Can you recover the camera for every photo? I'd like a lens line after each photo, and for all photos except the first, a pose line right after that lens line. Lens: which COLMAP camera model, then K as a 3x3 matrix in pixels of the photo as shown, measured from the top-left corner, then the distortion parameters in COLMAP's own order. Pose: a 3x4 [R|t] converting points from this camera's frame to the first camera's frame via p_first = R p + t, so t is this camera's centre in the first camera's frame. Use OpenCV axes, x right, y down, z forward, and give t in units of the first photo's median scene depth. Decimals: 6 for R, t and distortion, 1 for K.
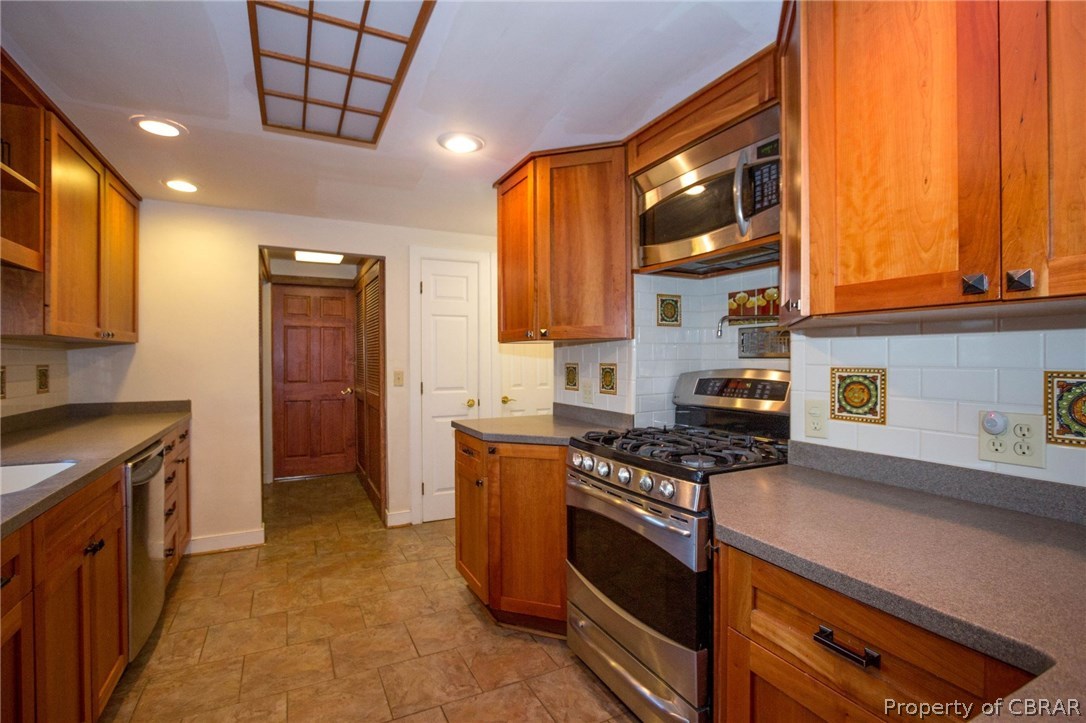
lens RADIAL K [[499.5, 0, 533.1], [0, 499.5, 360.0], [0, 0, 1]] dist [-0.020047, 0.001627]
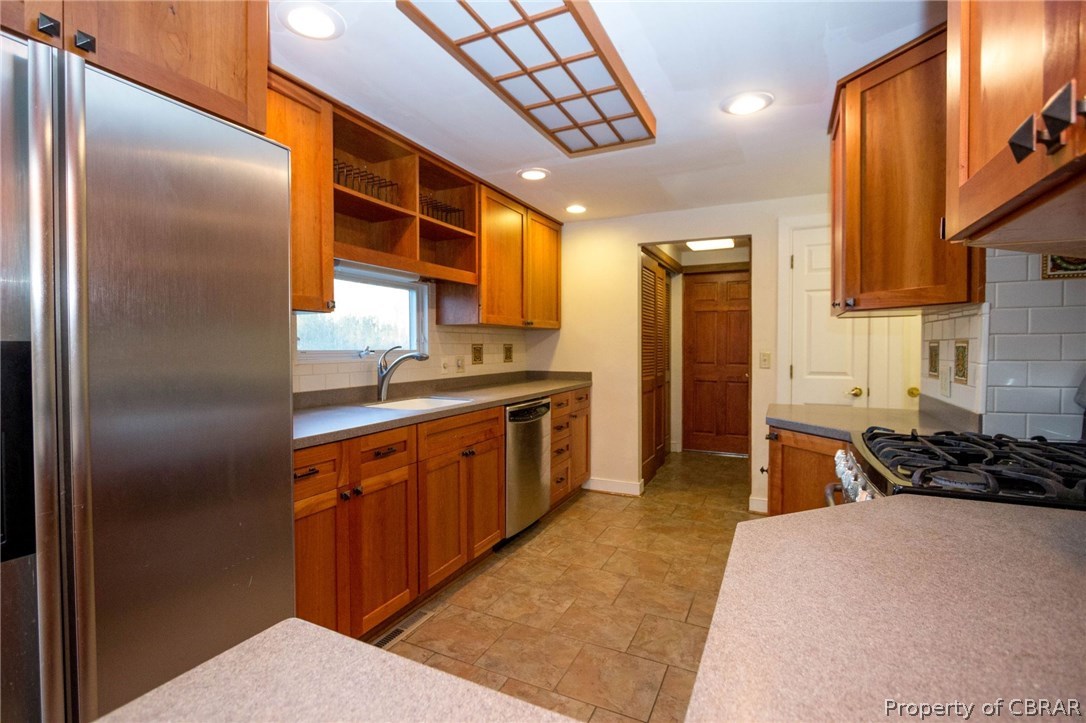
lens RADIAL K [[499.5, 0, 533.1], [0, 499.5, 360.0], [0, 0, 1]] dist [-0.020047, 0.001627]
pose [[0.607221, 0.023592, -0.794182, 0.309636], [-0.002986, 0.999620, 0.027412, 0.016649], [0.794527, -0.014274, 0.607061, 0.096882]]
